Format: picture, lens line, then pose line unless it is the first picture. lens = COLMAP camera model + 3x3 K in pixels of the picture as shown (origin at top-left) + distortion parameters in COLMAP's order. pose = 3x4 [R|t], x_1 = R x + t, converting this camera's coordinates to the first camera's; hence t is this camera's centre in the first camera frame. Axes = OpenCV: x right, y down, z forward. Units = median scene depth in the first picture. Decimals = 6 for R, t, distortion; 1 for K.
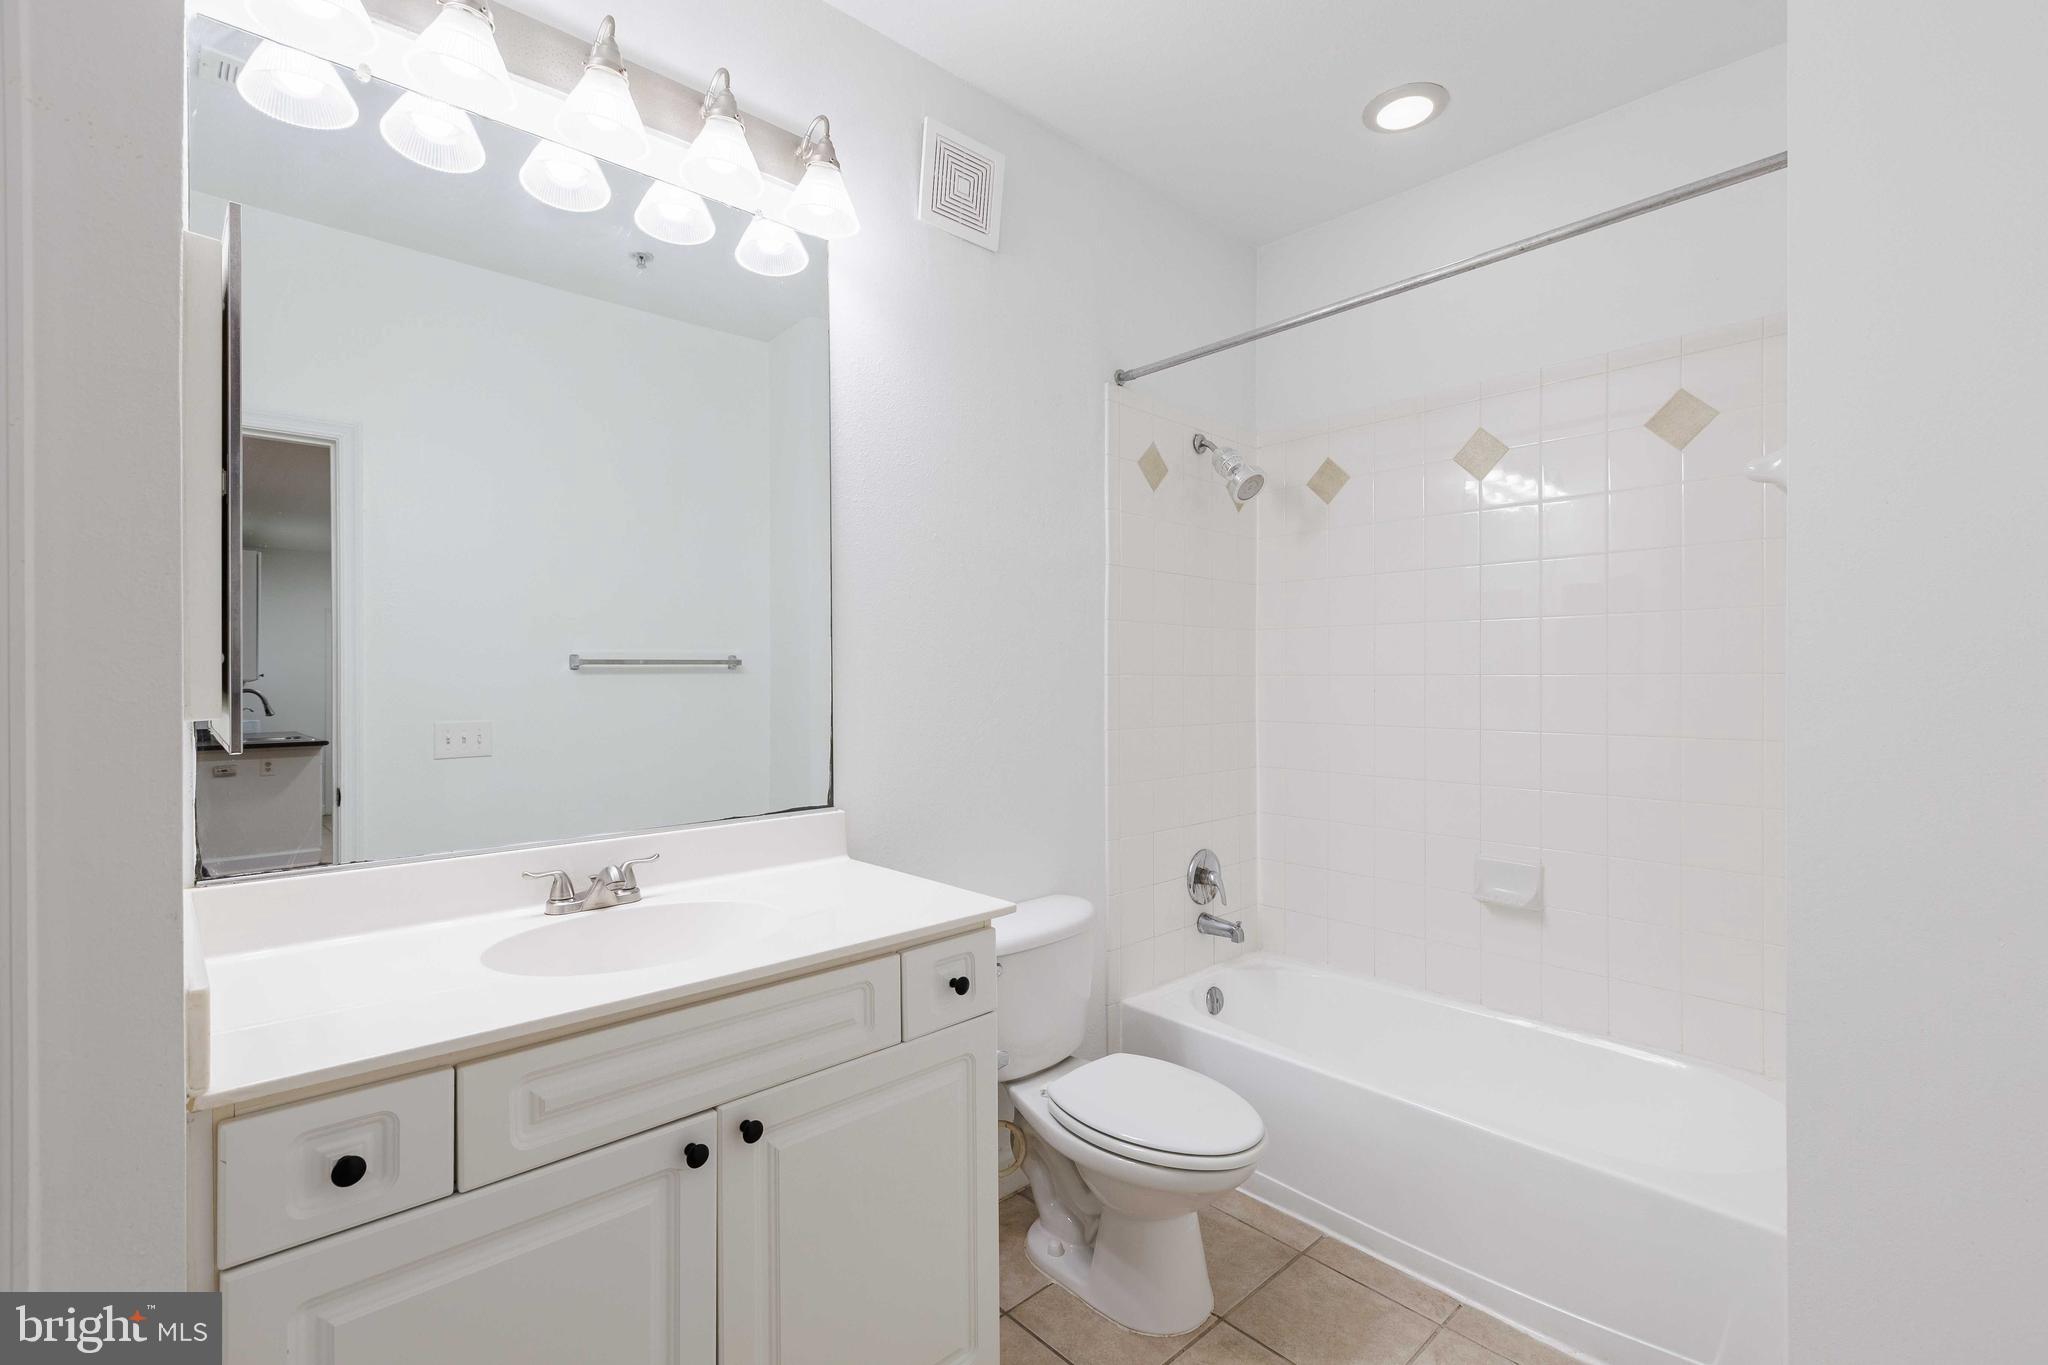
lens RADIAL K [[910.2, 0, 1018.6], [0, 910.2, 680.5], [0, 0, 1]] dist [0.000785, 0.000441]
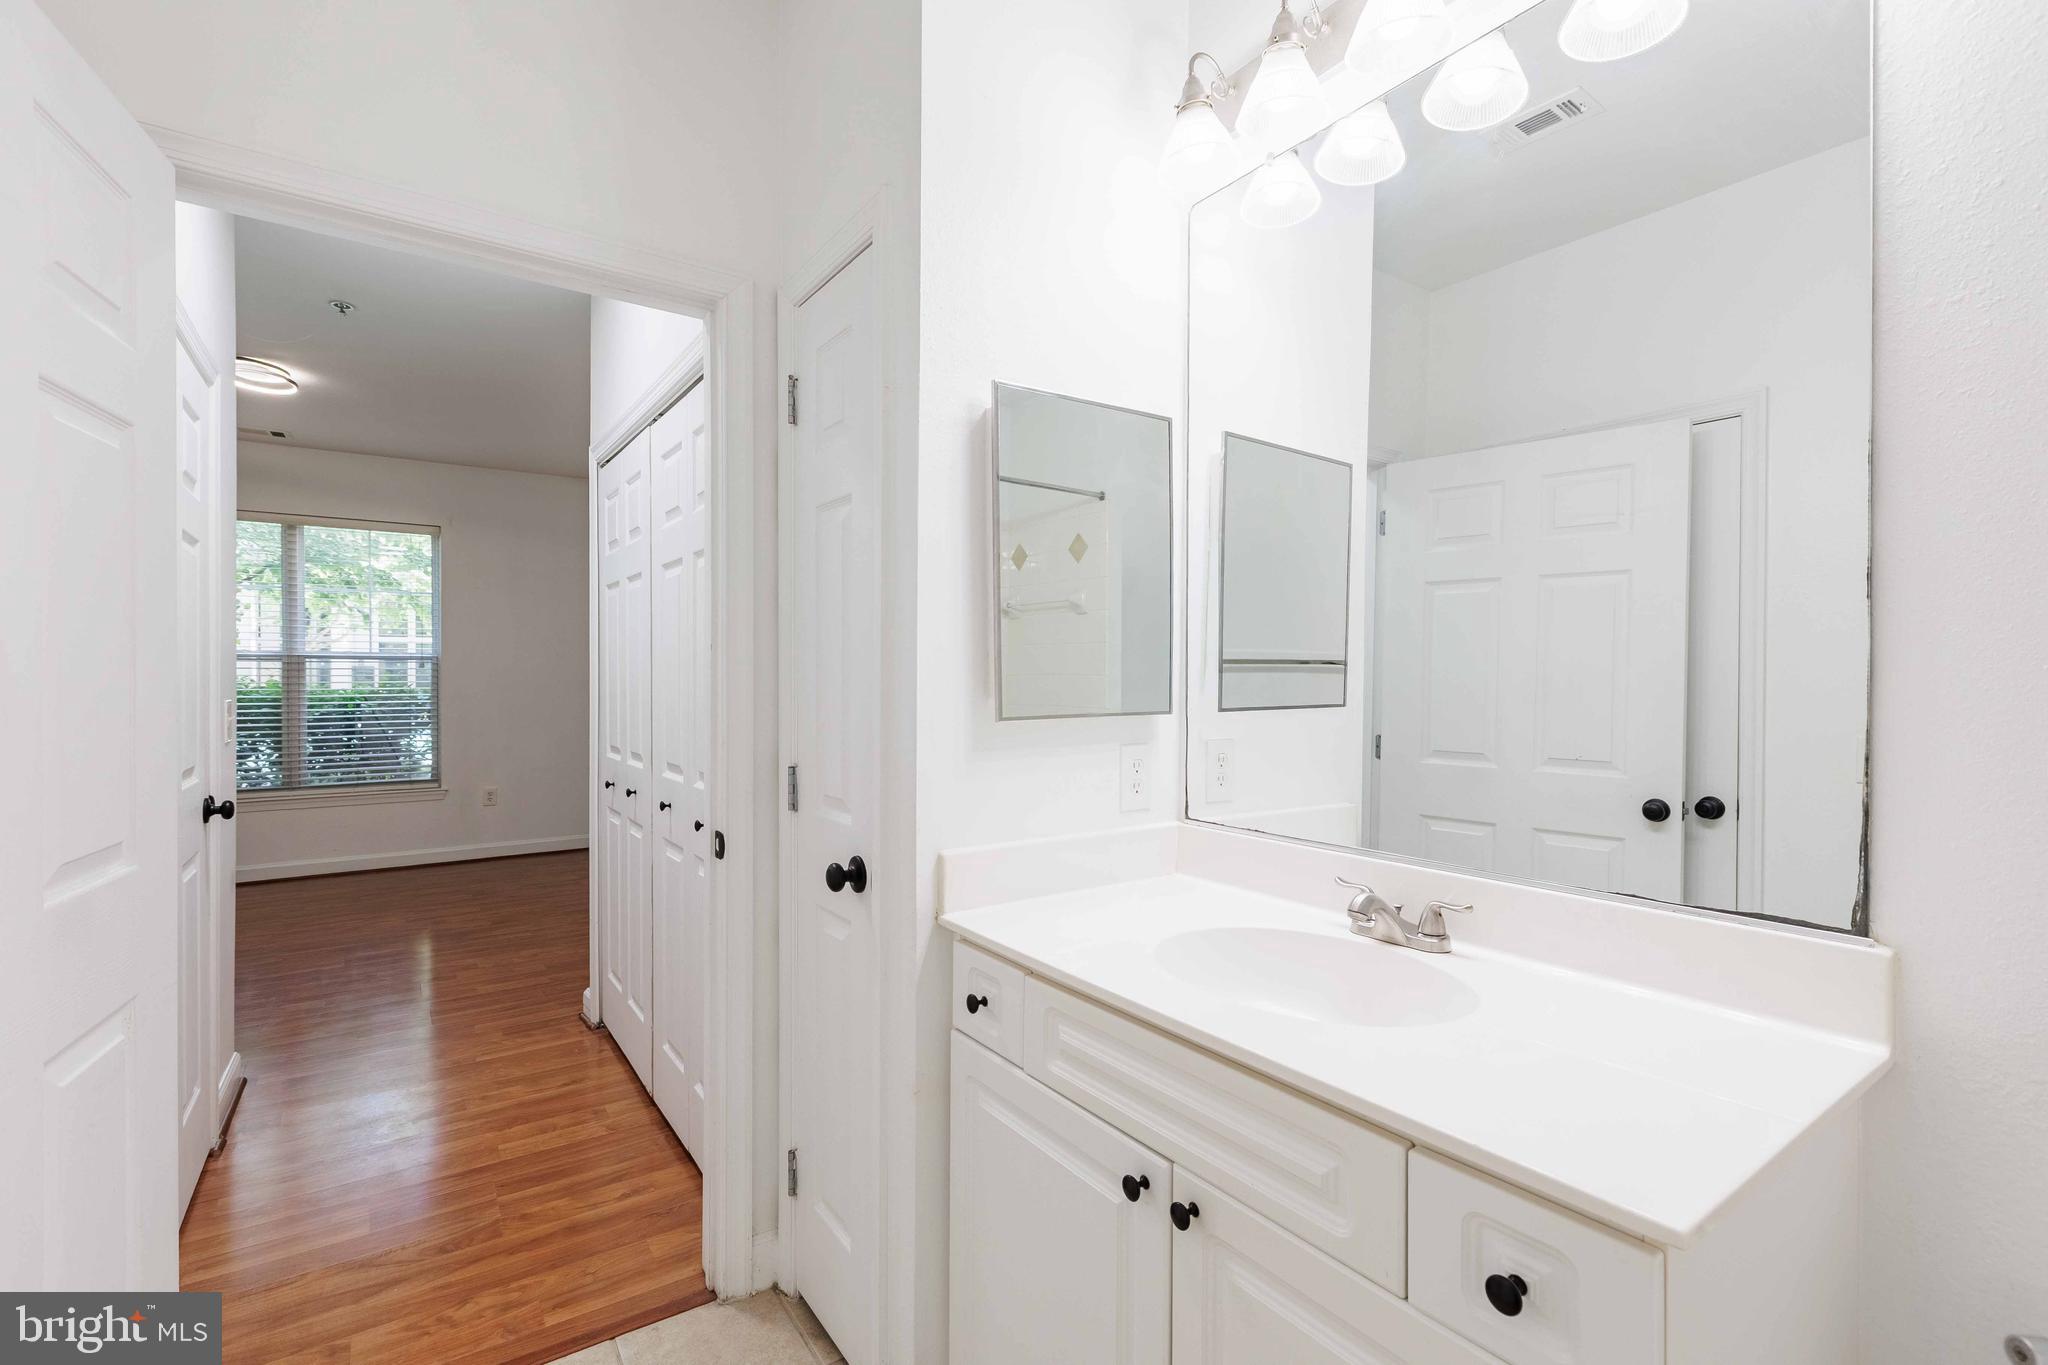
lens RADIAL K [[910.2, 0, 1018.6], [0, 910.2, 680.5], [0, 0, 1]] dist [0.000785, 0.000441]
pose [[-0.121730, 0.012130, -0.992489, 0.434023], [-0.005471, 0.999902, 0.012892, -0.006762], [0.992548, 0.007000, -0.121652, 0.744990]]
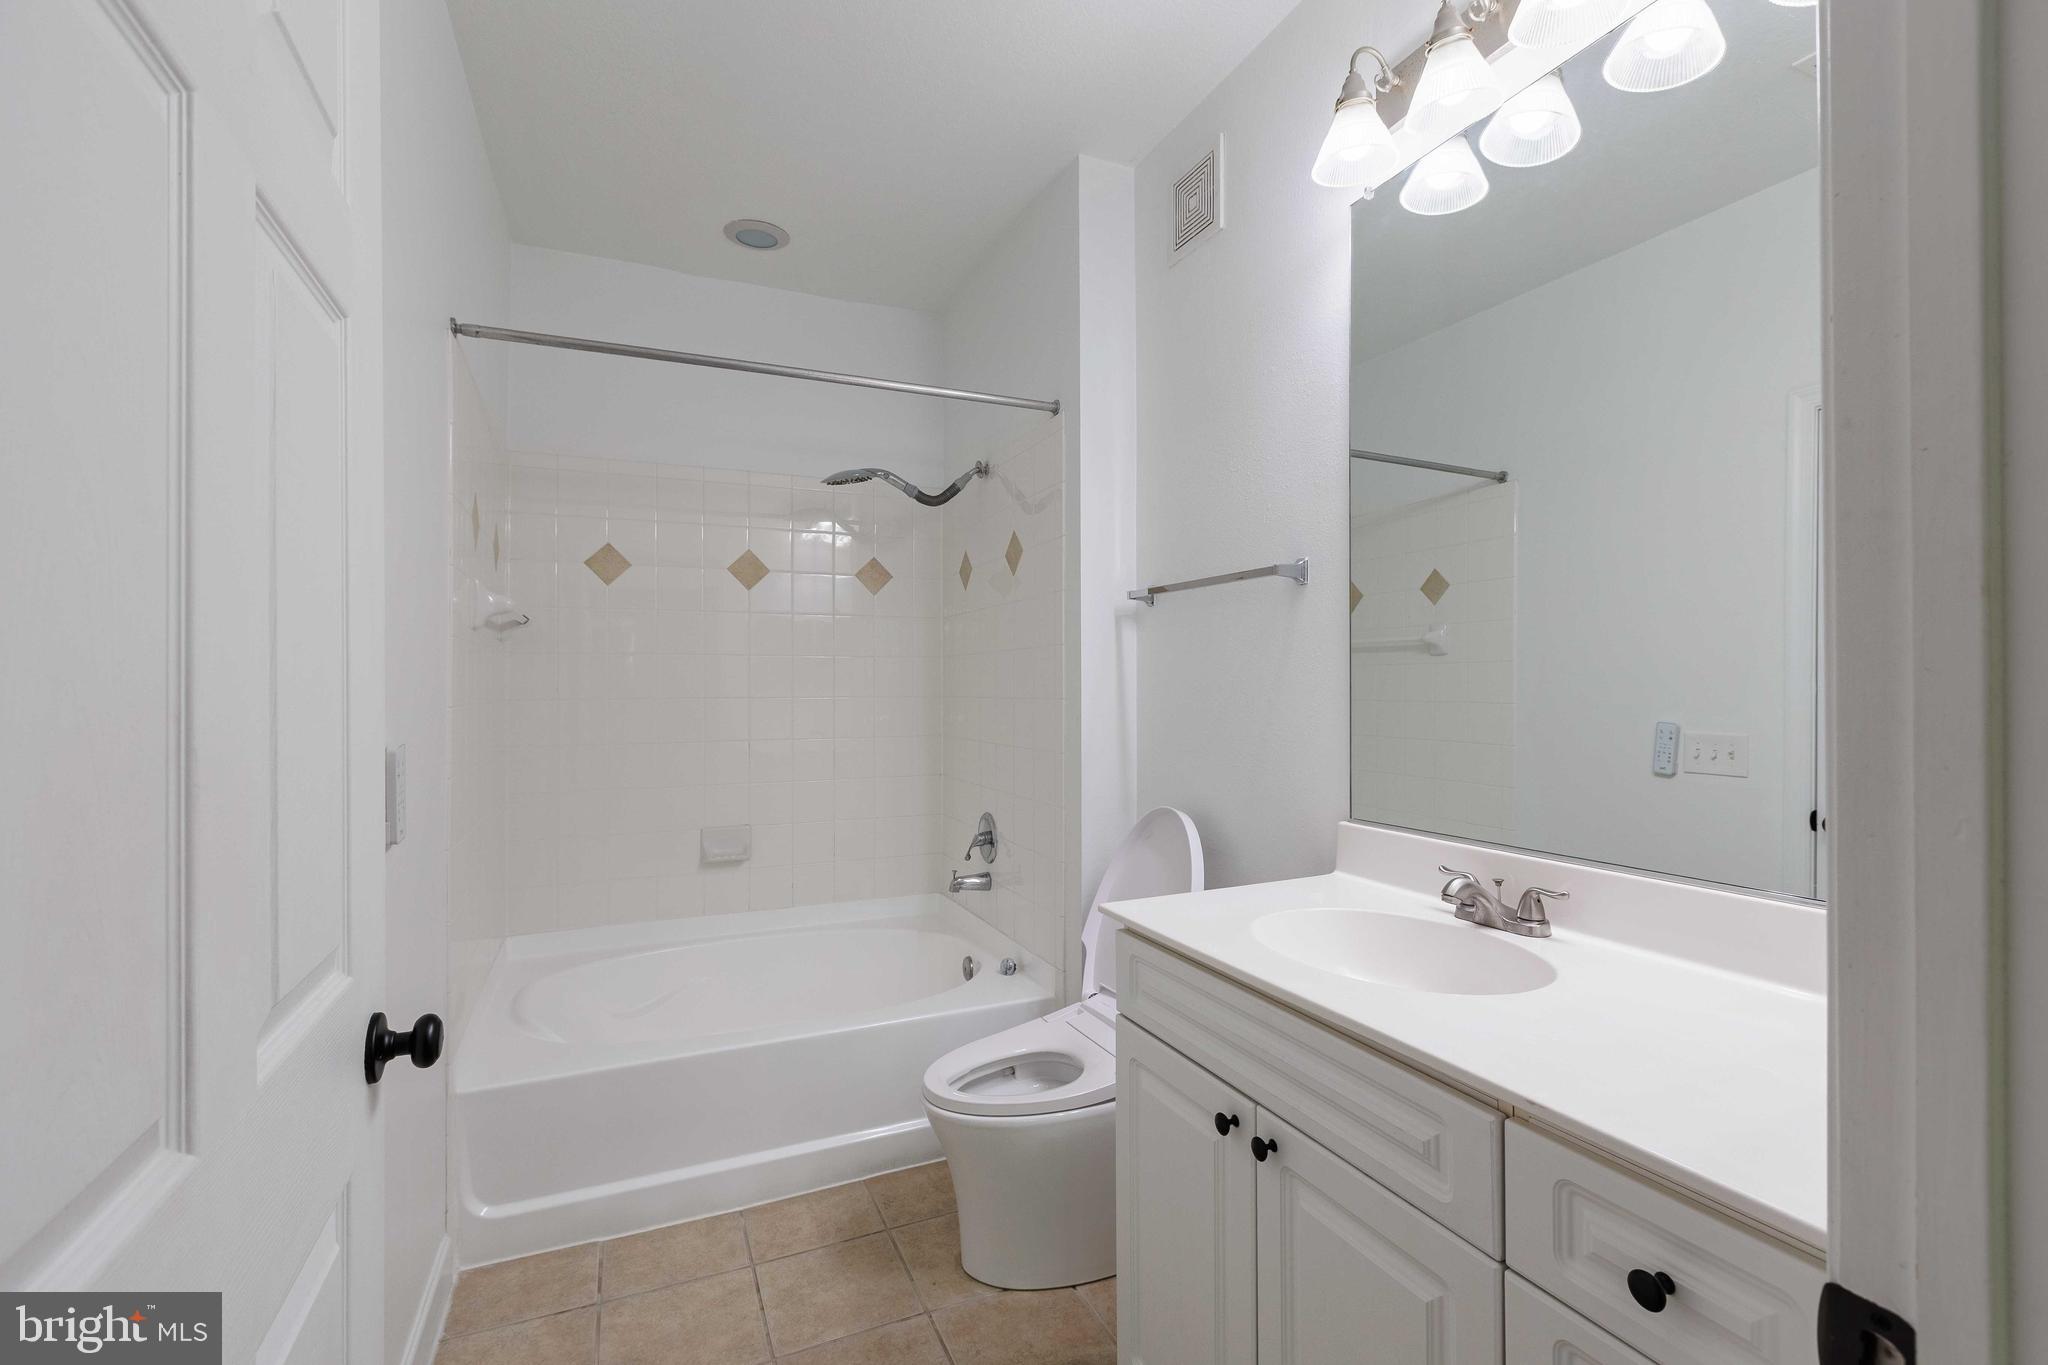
lens RADIAL K [[897.1, 0, 1024.0], [0, 897.1, 682.5], [0, 0, 1]] dist [0.001205, 0.000099]
pose [[-0.317556, 0.013020, -0.948150, 0.530074], [0.014665, 0.999854, 0.008819, -0.007789], [0.948126, -0.011104, -0.317700, 0.833650]]
